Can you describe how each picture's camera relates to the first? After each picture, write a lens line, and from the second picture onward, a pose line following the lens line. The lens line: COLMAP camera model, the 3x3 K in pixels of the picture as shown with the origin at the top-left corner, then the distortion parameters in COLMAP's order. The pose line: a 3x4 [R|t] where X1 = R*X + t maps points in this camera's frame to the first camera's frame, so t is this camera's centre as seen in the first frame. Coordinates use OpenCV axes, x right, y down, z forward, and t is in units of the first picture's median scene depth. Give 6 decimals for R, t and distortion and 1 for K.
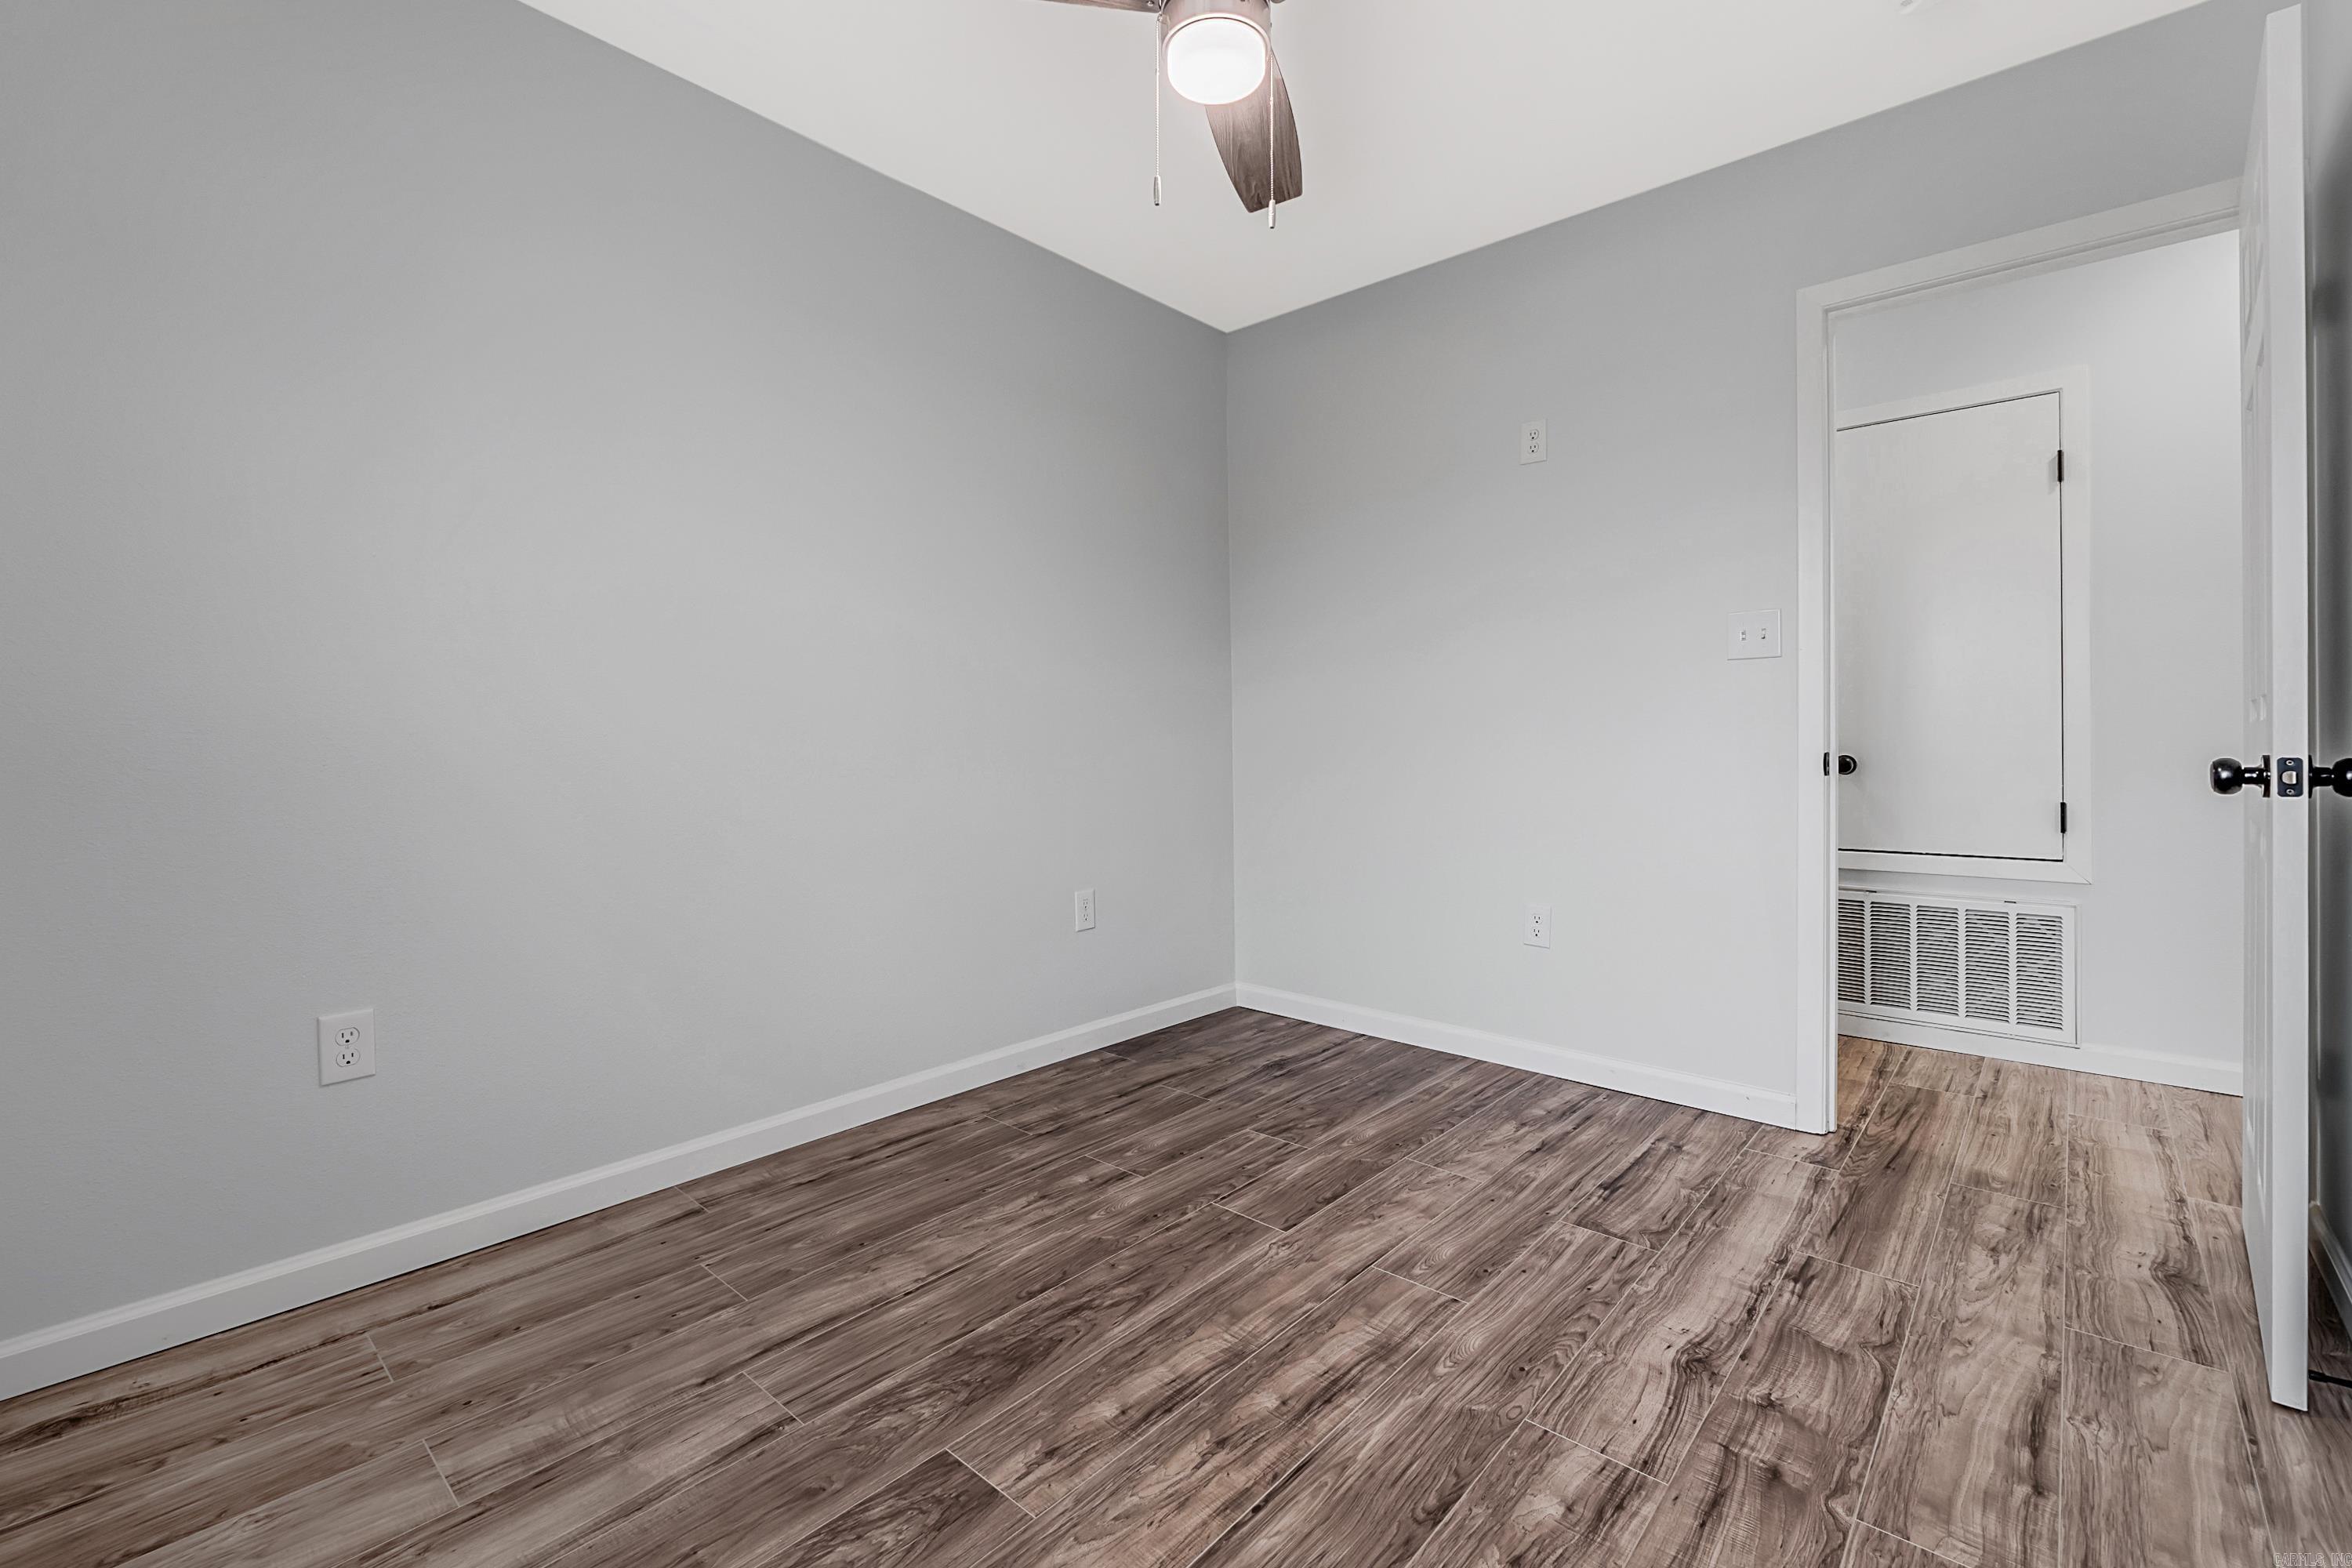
lens RADIAL K [[1006.7, 0, 1190.8], [0, 1006.7, 725.7], [0, 0, 1]] dist [-0.004712, -0.000327]
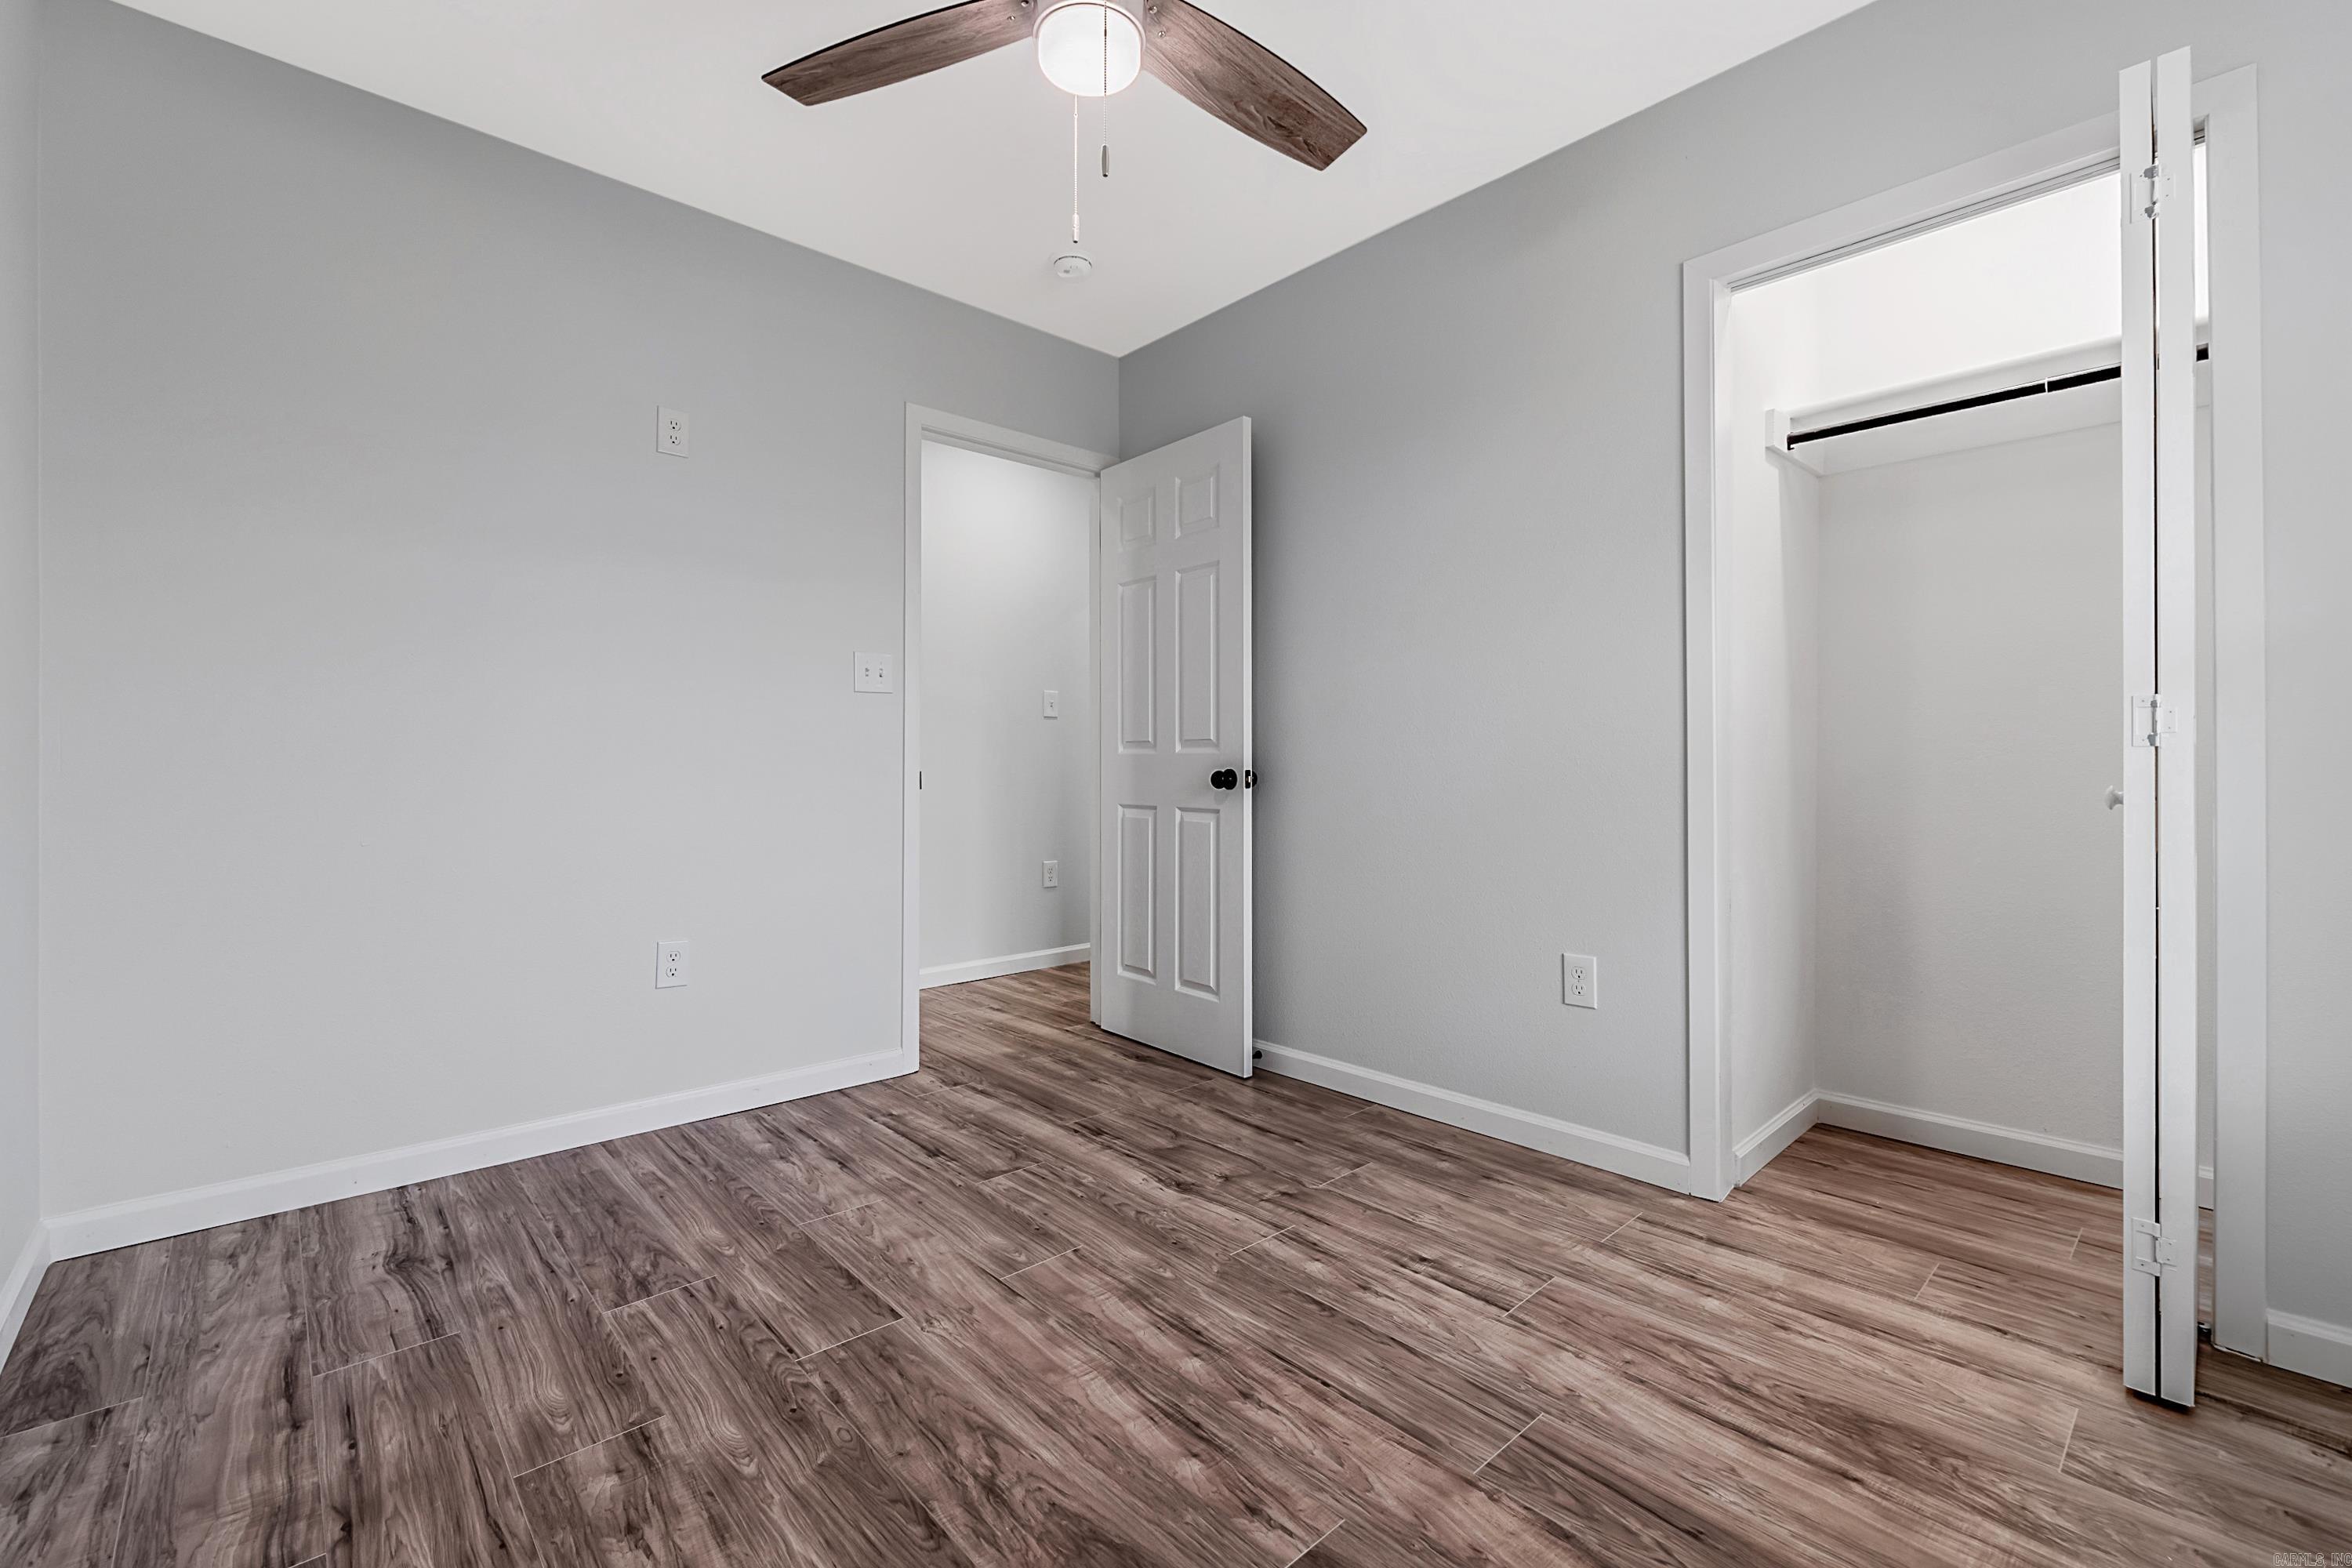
lens RADIAL K [[1006.7, 0, 1150.4], [0, 1006.7, 769.7], [0, 0, 1]] dist [-0.004712, -0.000327]
pose [[0.117304, -0.001207, 0.993095, -0.761242], [-0.016238, 0.999863, 0.003133, 0.016525], [-0.992963, -0.016493, 0.117268, 0.695399]]
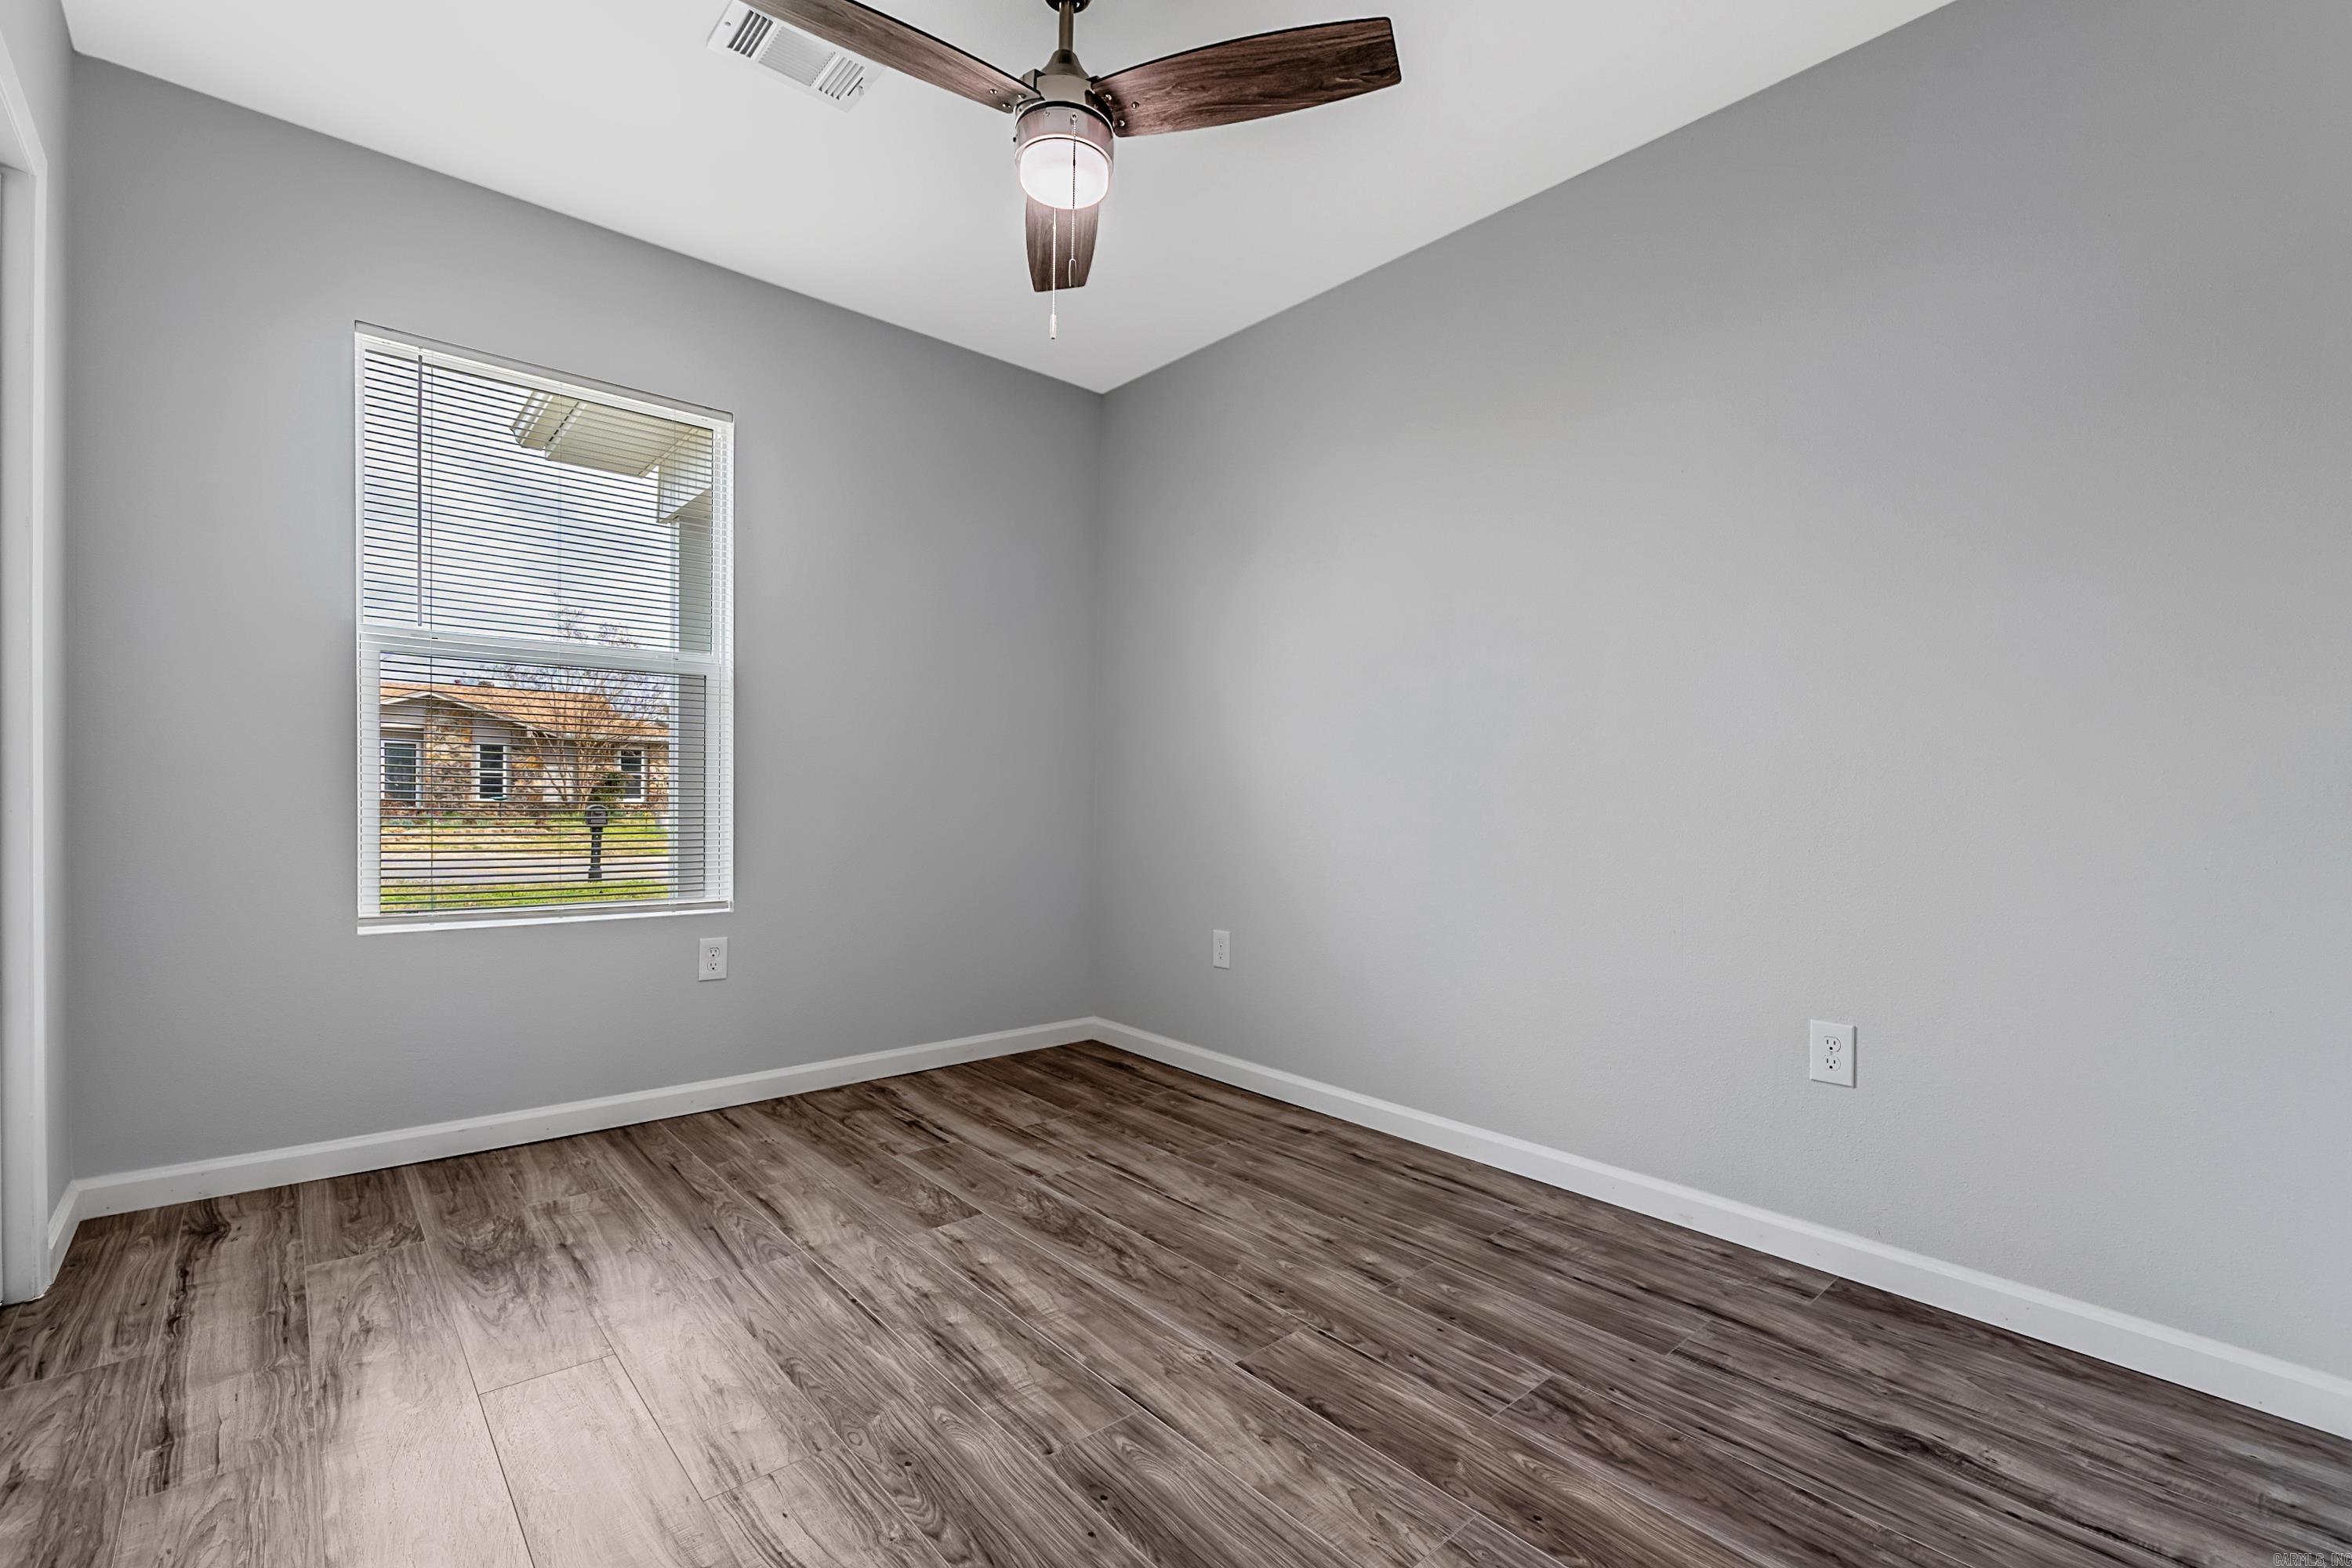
lens RADIAL K [[1006.7, 0, 1177.1], [0, 1006.7, 782.1], [0, 0, 1]] dist [-0.004712, -0.000327]
pose [[-0.119761, -0.003190, -0.992798, 0.955613], [0.003293, 0.999988, -0.003611, 0.013447], [0.992797, -0.003702, -0.119749, 1.064401]]
